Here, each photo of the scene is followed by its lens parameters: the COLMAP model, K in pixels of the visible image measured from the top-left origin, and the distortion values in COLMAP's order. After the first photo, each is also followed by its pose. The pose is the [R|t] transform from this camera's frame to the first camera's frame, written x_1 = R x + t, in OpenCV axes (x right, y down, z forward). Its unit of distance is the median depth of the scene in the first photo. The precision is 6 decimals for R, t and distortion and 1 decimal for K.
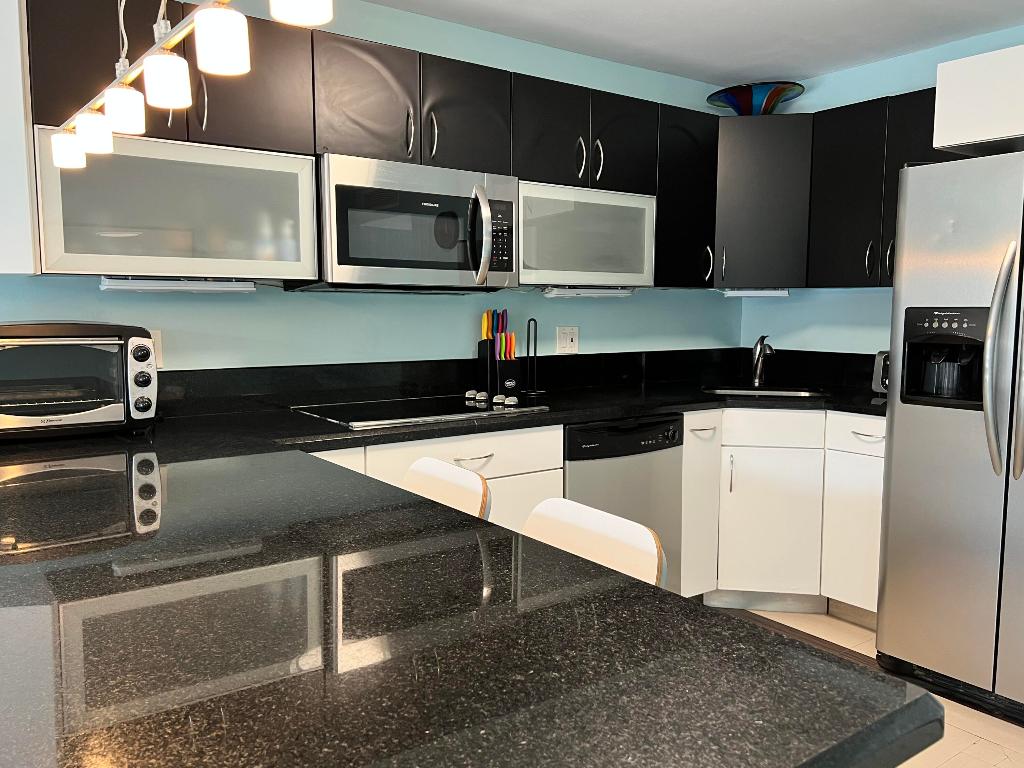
lens RADIAL K [[810.7, 0, 513.3], [0, 810.7, 388.1], [0, 0, 1]] dist [0.016715, 0.001943]
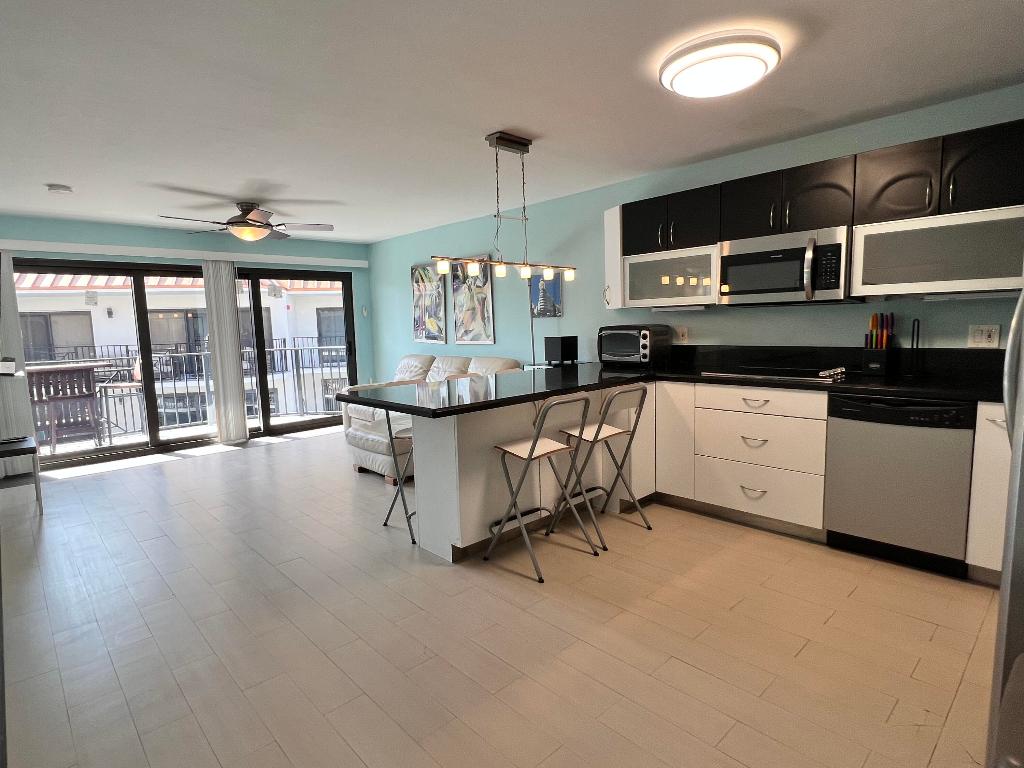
lens RADIAL K [[553.8, 0, 509.1], [0, 553.8, 385.0], [0, 0, 1]] dist [0.000770, 0.000684]
pose [[0.102463, 0.104236, -0.989260, 1.110846], [-0.073733, 0.992555, 0.096946, -0.024407], [0.992000, 0.063008, 0.109386, 0.333213]]
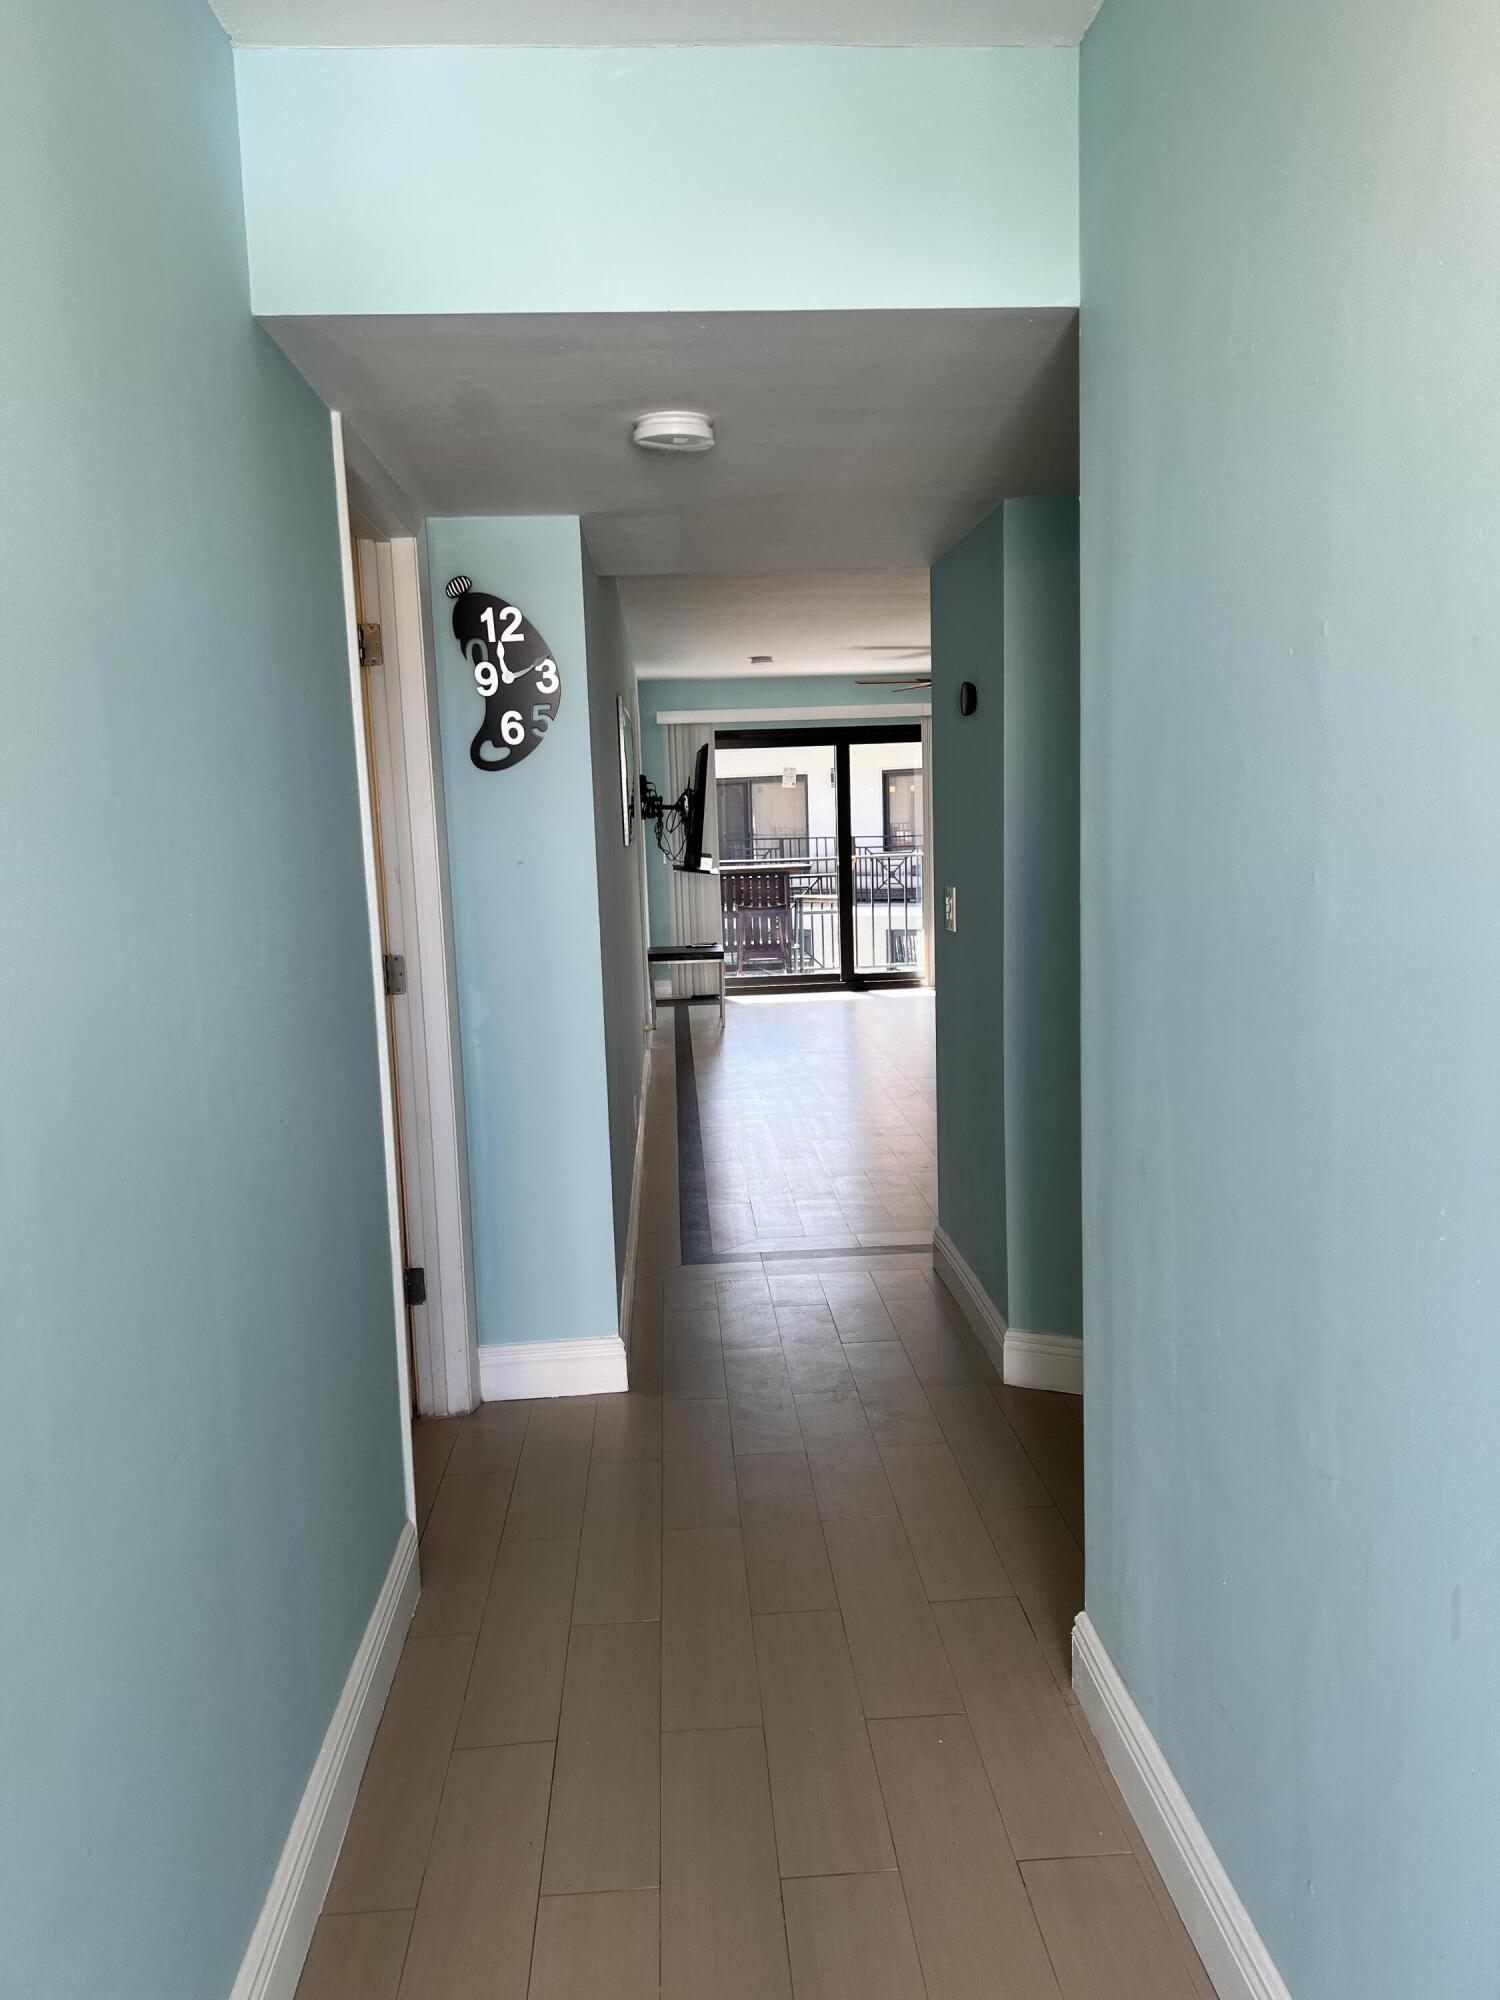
lens RADIAL K [[1499.9, 0, 751.2], [0, 1499.9, 999.5], [0, 0, 1]] dist [-0.000824, -0.000021]
pose [[-0.555356, 0.117611, -0.823254, 2.045047], [-0.054801, 0.982622, 0.177346, -0.114817], [0.829805, 0.143606, -0.539260, 0.971815]]
